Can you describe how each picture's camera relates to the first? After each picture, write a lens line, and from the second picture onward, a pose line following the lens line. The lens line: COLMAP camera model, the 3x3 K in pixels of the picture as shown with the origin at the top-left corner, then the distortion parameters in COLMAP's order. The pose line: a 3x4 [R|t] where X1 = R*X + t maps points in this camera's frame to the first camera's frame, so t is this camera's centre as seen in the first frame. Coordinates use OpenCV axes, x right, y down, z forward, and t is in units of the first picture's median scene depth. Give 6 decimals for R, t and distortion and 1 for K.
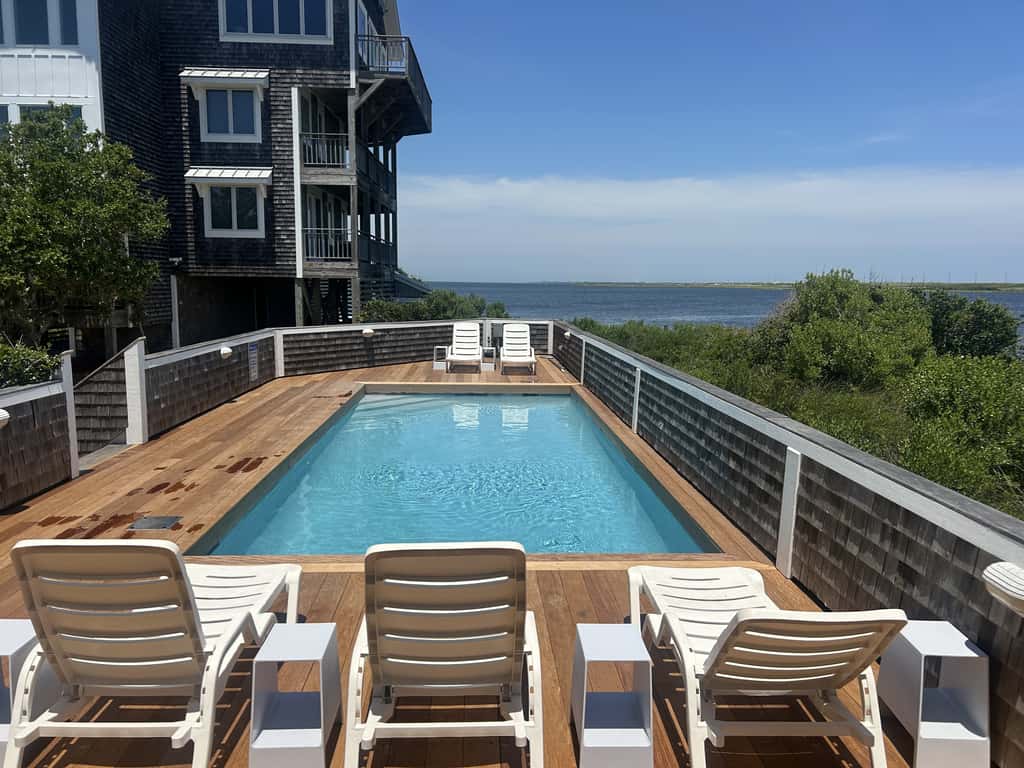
lens RADIAL K [[767.1, 0, 517.4], [0, 767.1, 384.7], [0, 0, 1]] dist [0.006755, -0.017957]
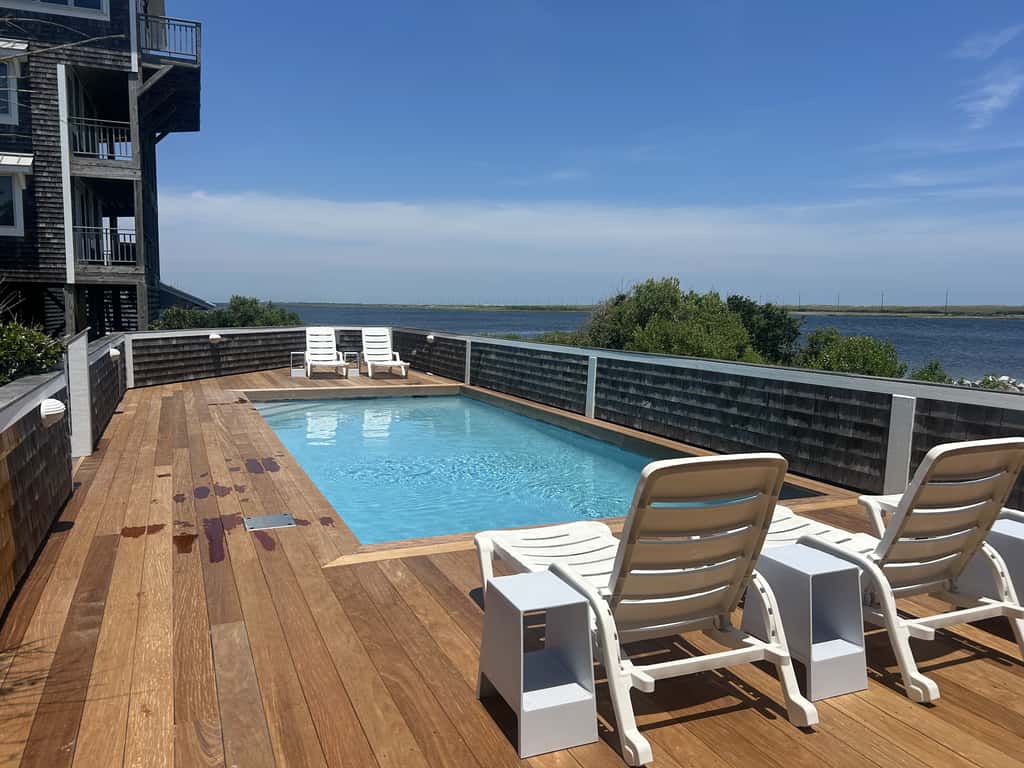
lens RADIAL K [[767.1, 0, 519.2], [0, 767.1, 387.5], [0, 0, 1]] dist [0.006755, -0.017957]
pose [[0.938045, -0.035347, 0.344705, -0.166220], [0.042828, 0.998983, -0.014112, 0.017457], [-0.343855, 0.028000, 0.938605, 0.026912]]
